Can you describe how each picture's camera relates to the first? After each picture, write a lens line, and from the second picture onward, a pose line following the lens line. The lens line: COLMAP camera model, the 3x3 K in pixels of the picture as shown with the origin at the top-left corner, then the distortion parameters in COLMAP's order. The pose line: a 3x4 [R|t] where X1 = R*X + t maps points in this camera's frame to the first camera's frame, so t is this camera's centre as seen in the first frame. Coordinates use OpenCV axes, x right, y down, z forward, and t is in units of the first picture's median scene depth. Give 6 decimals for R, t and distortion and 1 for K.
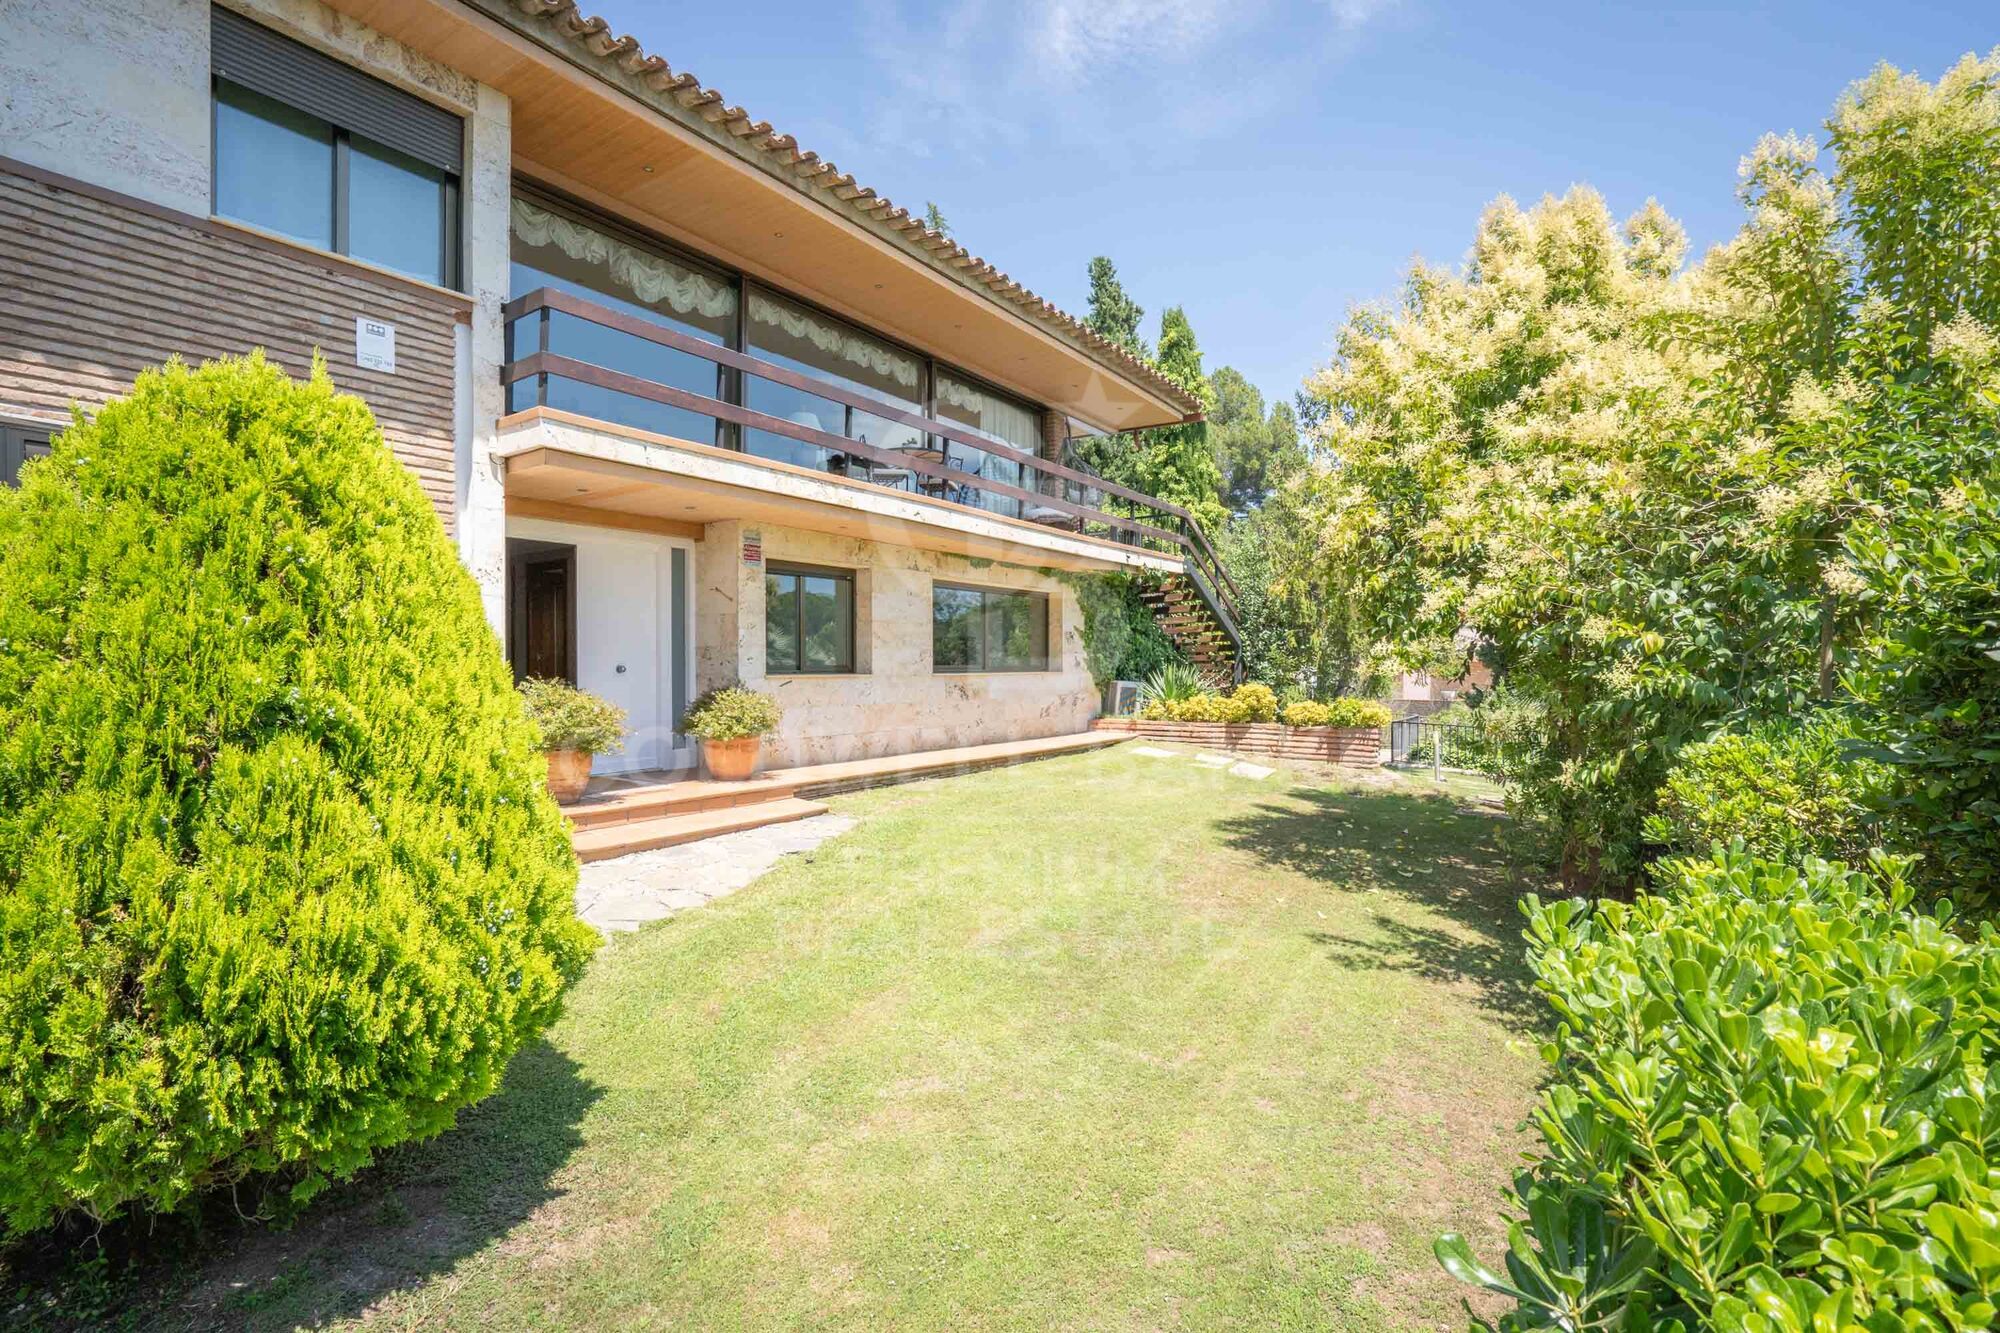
lens RADIAL K [[979.3, 0, 995.1], [0, 979.3, 659.6], [0, 0, 1]] dist [-0.000359, 0.000092]
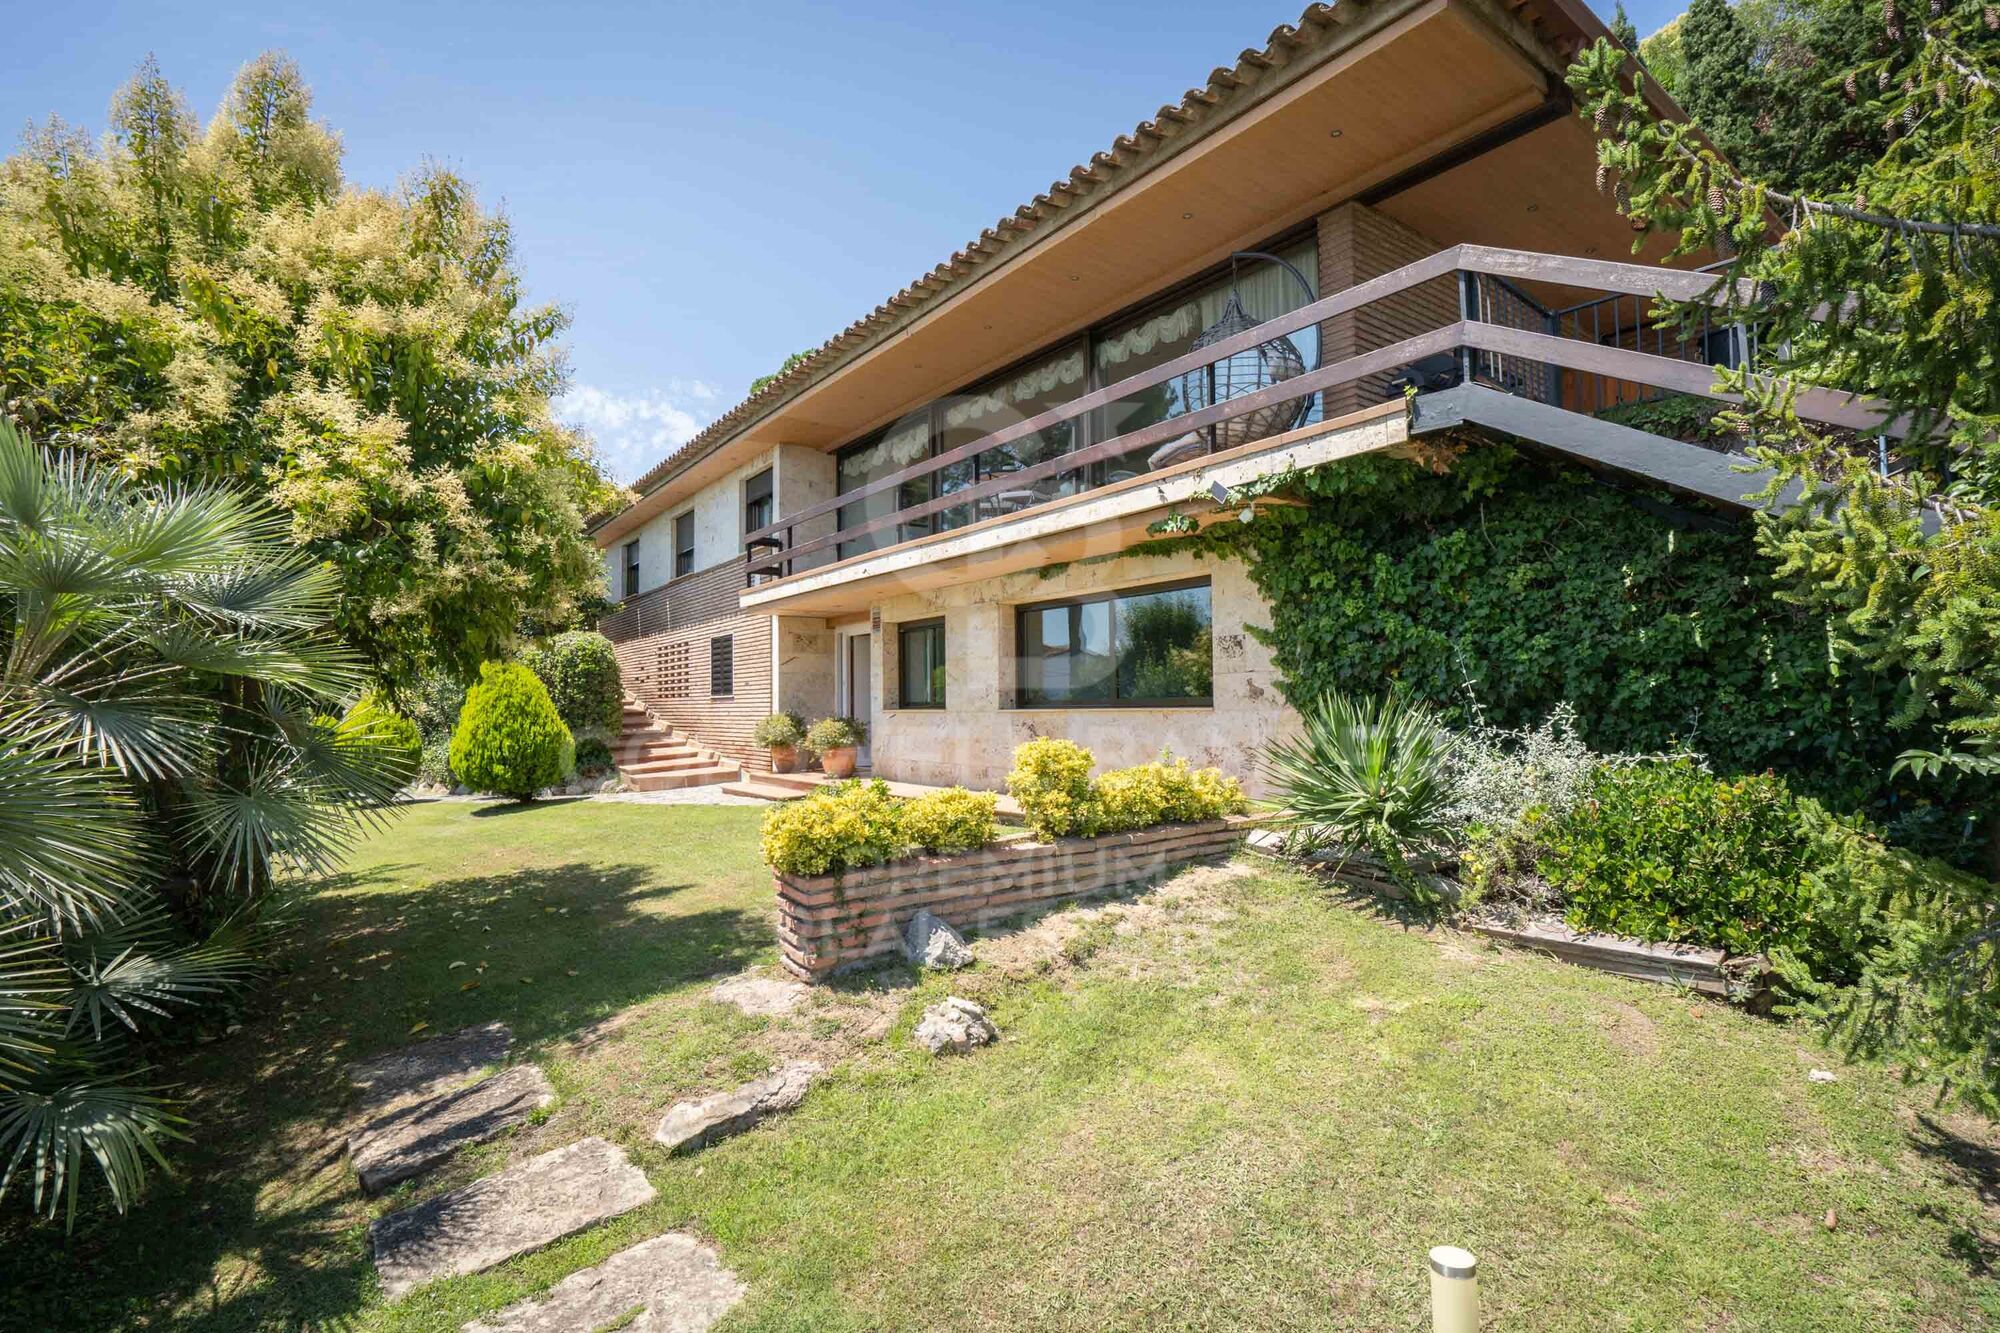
lens RADIAL K [[979.3, 0, 998.7], [0, 979.3, 675.6], [0, 0, 1]] dist [-0.000359, 0.000092]
pose [[-0.356812, -0.029851, -0.933699, 0.647780], [0.011306, 0.999278, -0.036268, 0.012959], [0.934108, -0.023497, -0.356217, 1.079094]]
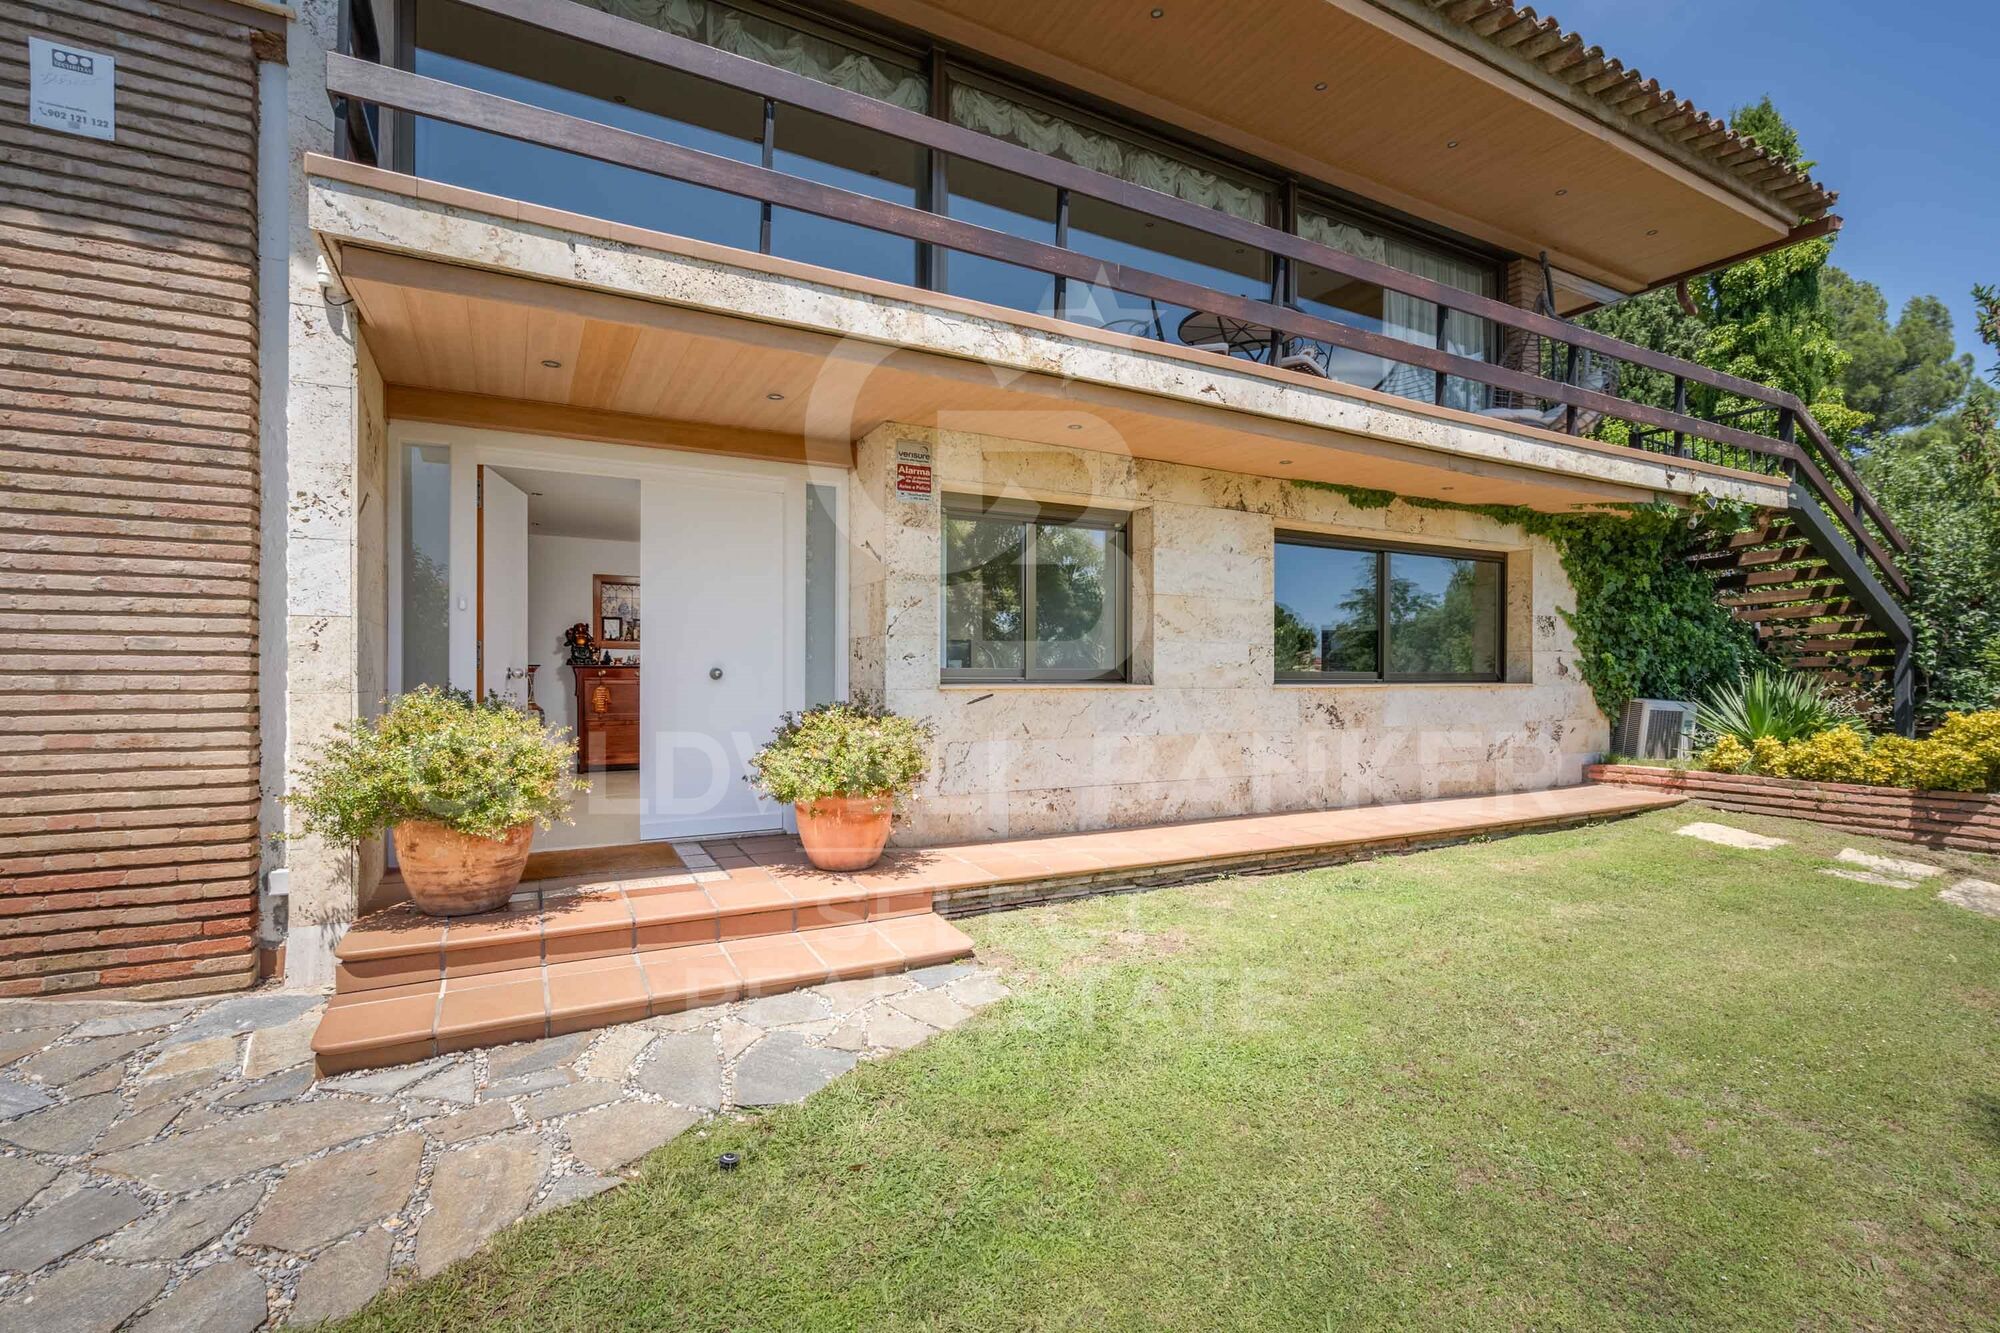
lens RADIAL K [[885.3, 0, 1019.8], [0, 885.3, 679.4], [0, 0, 1]] dist [0.009124, -0.003229]
pose [[0.889129, 0.004130, -0.457639, 0.038411], [-0.000056, 0.999960, 0.008916, 0.005169], [0.457658, -0.007902, 0.889093, 0.374866]]
